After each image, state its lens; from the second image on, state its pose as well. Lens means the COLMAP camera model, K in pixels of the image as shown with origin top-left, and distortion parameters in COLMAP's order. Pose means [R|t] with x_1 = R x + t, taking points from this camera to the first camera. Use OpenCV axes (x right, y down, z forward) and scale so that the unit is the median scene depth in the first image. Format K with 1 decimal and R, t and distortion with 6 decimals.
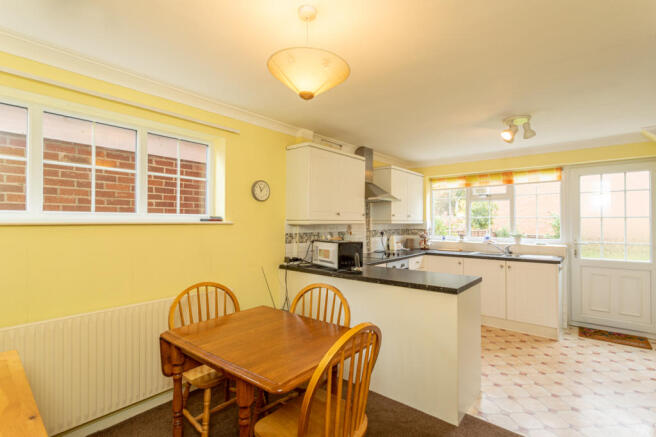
lens RADIAL K [[324.6, 0, 332.6], [0, 324.6, 217.3], [0, 0, 1]] dist [0.005519, 0.002485]
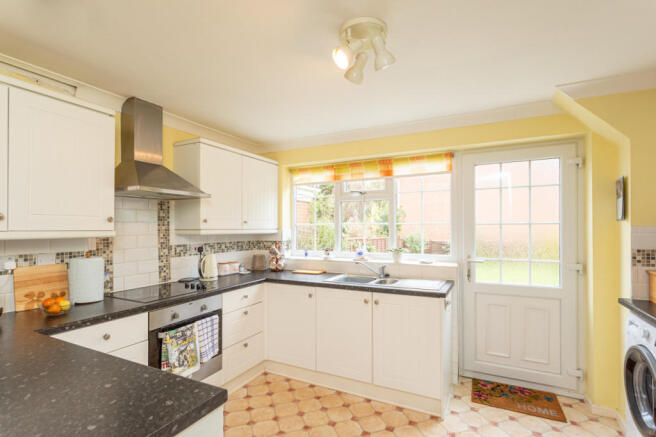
lens RADIAL K [[324.6, 0, 332.5], [0, 324.6, 227.0], [0, 0, 1]] dist [0.005519, 0.002485]
pose [[0.975230, -0.003526, 0.221164, 0.304201], [0.001091, 0.999937, 0.011131, -0.001262], [-0.221189, -0.010614, 0.975173, 0.382901]]
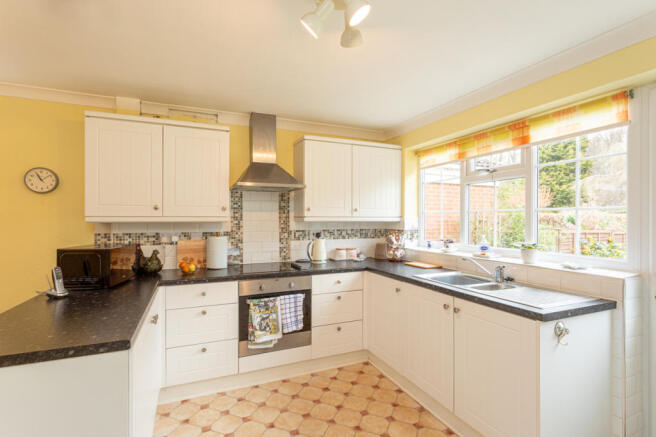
lens RADIAL K [[324.6, 0, 324.7], [0, 324.6, 217.0], [0, 0, 1]] dist [0.005519, 0.002485]
pose [[0.884208, -0.002450, -0.467088, 0.568861], [0.007320, 0.999936, 0.008612, 0.005023], [0.467037, -0.011033, 0.884169, 0.447936]]
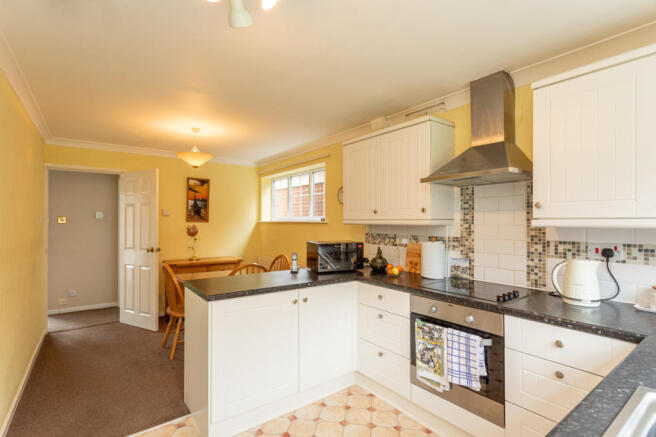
lens RADIAL K [[324.6, 0, 324.8], [0, 324.6, 218.5], [0, 0, 1]] dist [0.005519, 0.002485]
pose [[-0.263209, -0.005341, -0.964724, 0.686401], [0.016889, 0.999806, -0.010143, 0.009679], [0.964591, -0.018963, -0.263068, 0.910655]]
